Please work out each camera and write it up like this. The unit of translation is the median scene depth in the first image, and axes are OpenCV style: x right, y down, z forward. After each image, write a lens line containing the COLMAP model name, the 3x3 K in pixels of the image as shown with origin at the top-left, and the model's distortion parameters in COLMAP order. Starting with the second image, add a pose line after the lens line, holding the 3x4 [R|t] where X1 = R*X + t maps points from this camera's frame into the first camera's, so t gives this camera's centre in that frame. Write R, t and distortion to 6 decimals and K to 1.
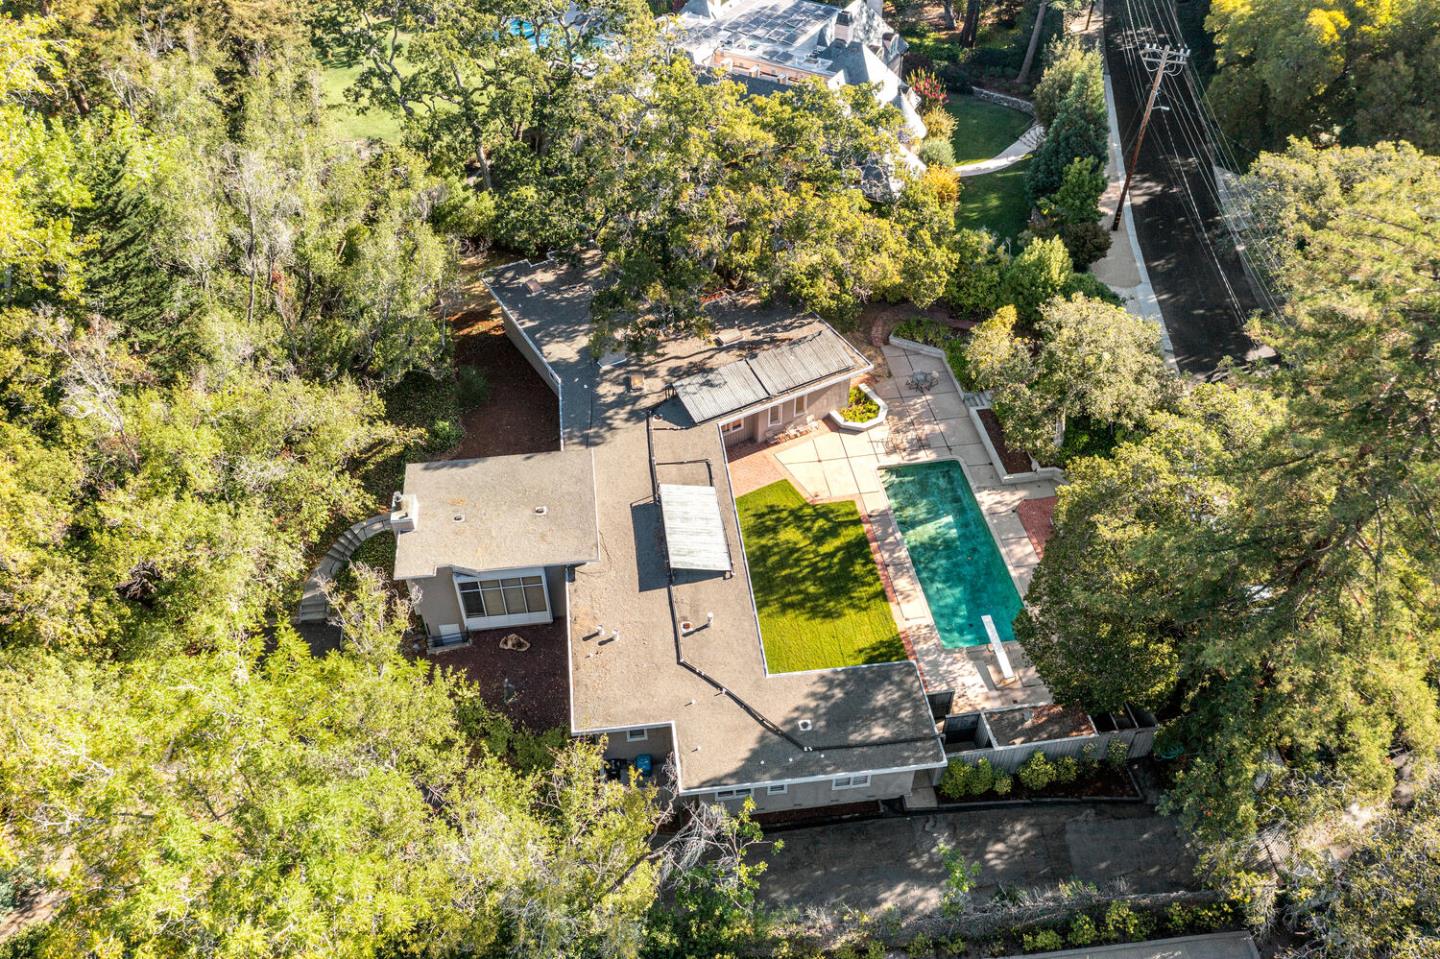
lens RADIAL K [[1155.8, 0, 720.0], [0, 1155.8, 479.5], [0, 0, 1]] dist [-0.015696, -0.011000]
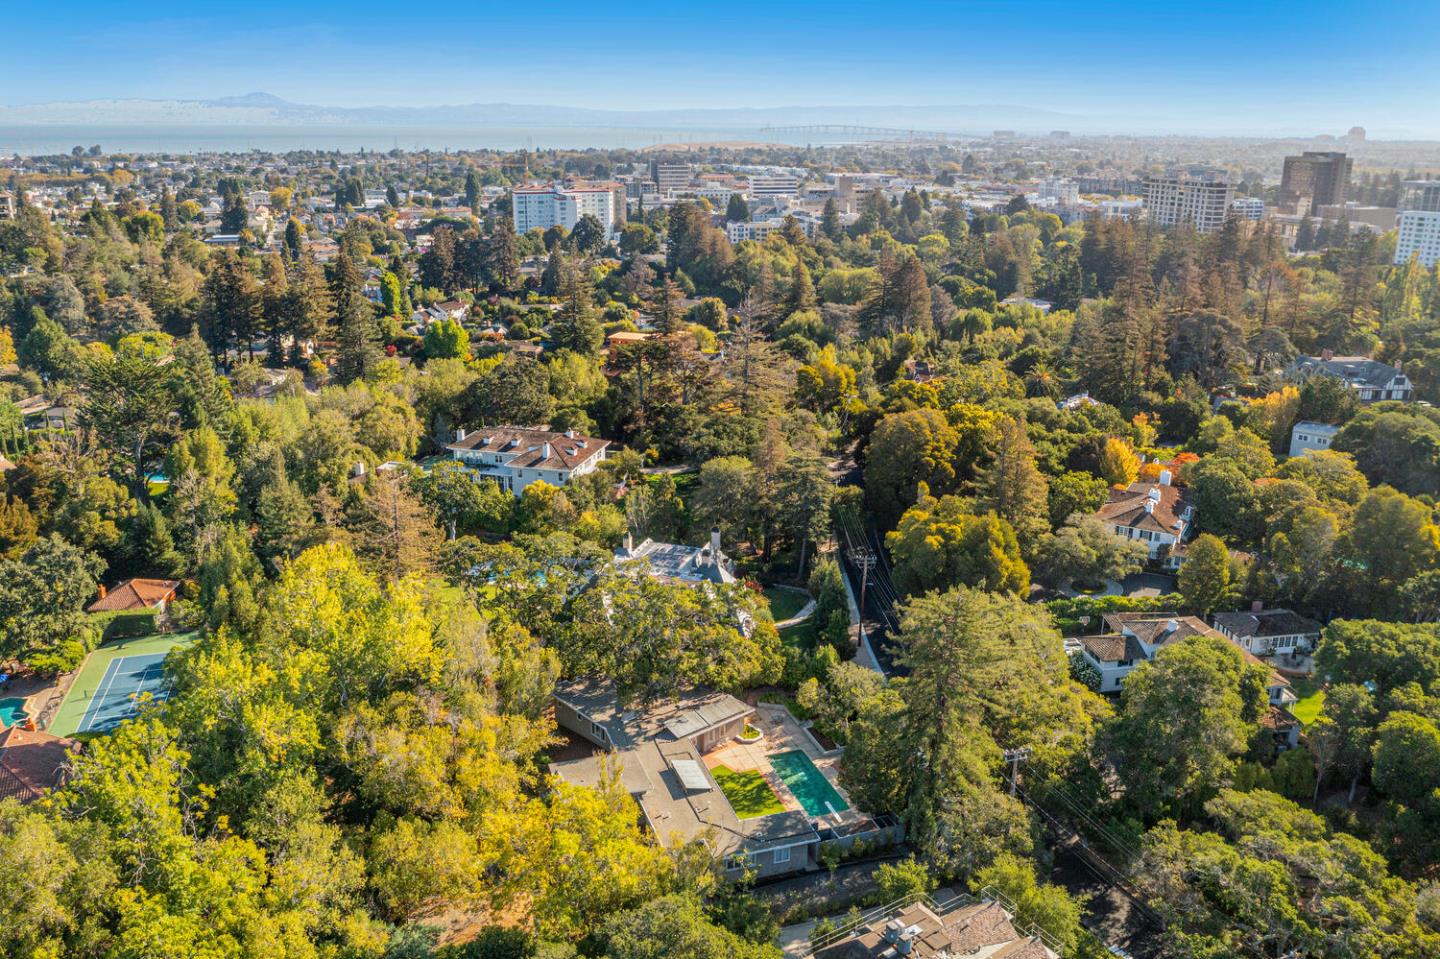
lens RADIAL K [[1155.8, 0, 720.0], [0, 1155.8, 479.5], [0, 0, 1]] dist [-0.015696, -0.011000]
pose [[0.980336, -0.047498, 0.191534, -0.297229], [0.124603, 0.901630, -0.414170, 0.369729], [-0.153020, 0.429891, 0.889819, -0.982227]]
